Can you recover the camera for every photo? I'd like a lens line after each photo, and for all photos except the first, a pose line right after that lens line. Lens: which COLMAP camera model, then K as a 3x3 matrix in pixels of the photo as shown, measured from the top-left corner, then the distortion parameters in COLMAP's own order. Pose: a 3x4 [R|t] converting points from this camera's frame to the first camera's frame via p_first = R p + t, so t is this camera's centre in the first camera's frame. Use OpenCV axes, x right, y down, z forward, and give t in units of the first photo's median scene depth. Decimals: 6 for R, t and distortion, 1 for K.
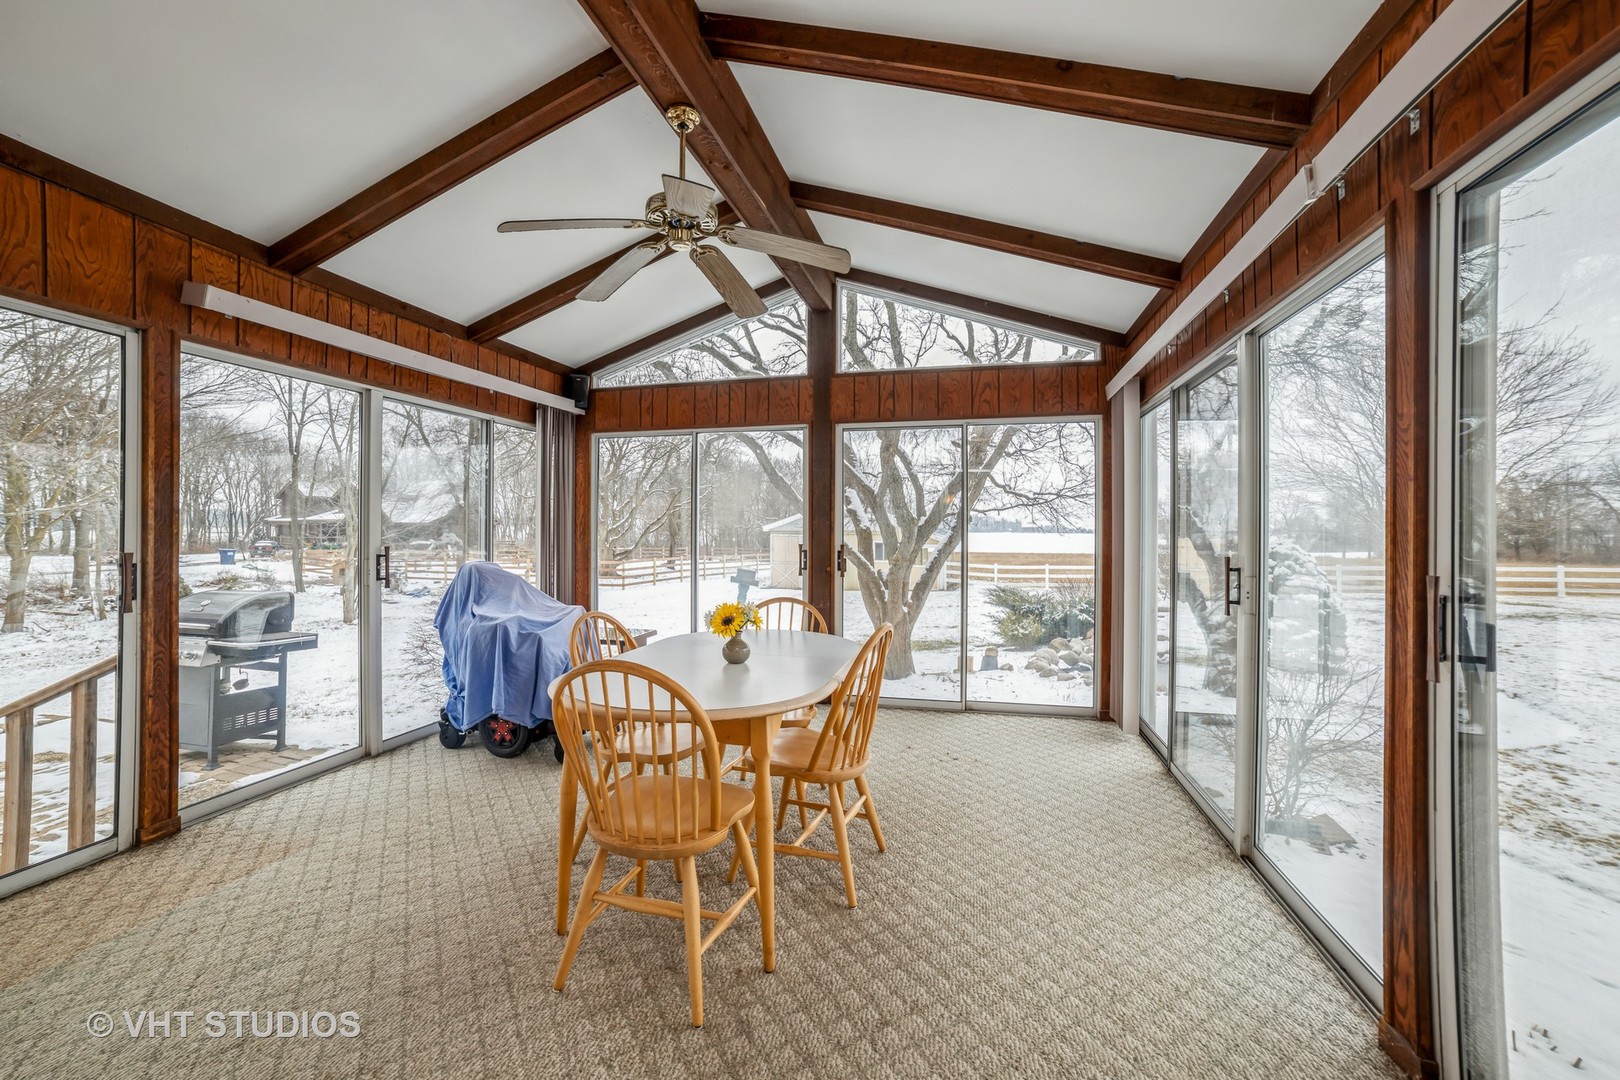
lens RADIAL K [[664.1, 0, 810.0], [0, 664.1, 540.0], [0, 0, 1]] dist [-0.000480, -0.000005]
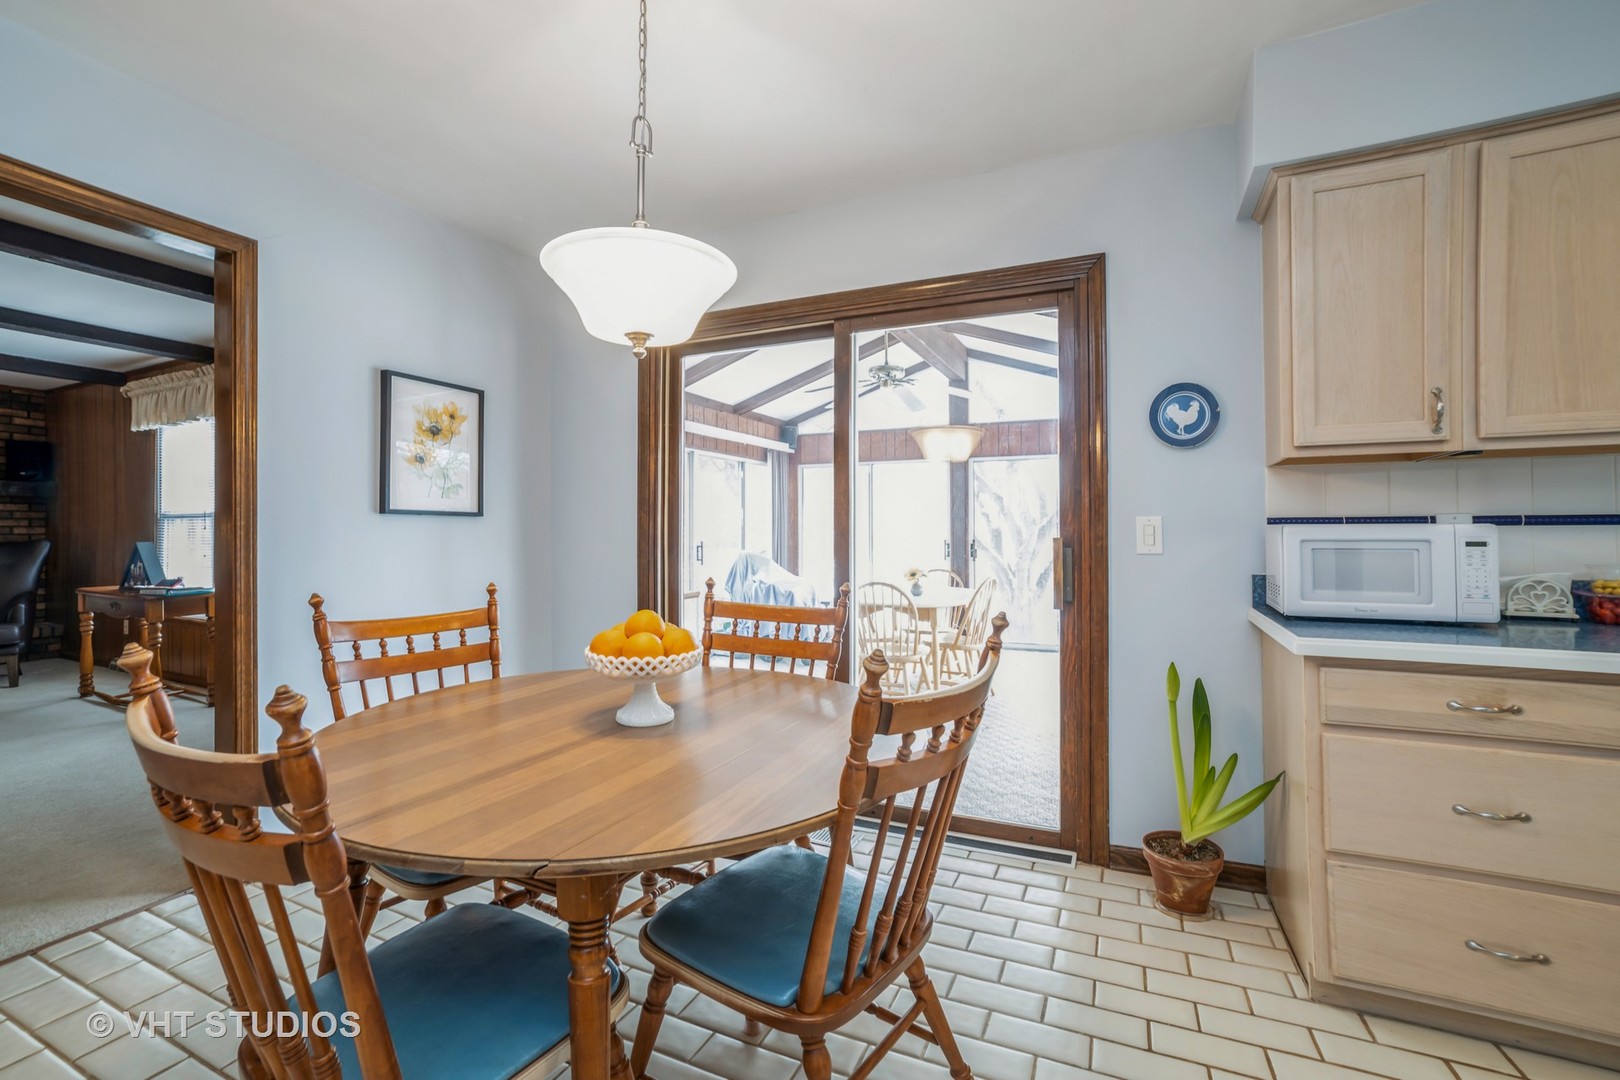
lens RADIAL K [[664.6, 0, 810.9], [0, 664.6, 556.5], [0, 0, 1]] dist [-0.001225, -0.000099]
pose [[0.980207, -0.006260, -0.197878, -0.012869], [0.010571, 0.999729, 0.020736, 0.012283], [0.197695, -0.022417, 0.980007, -0.472368]]
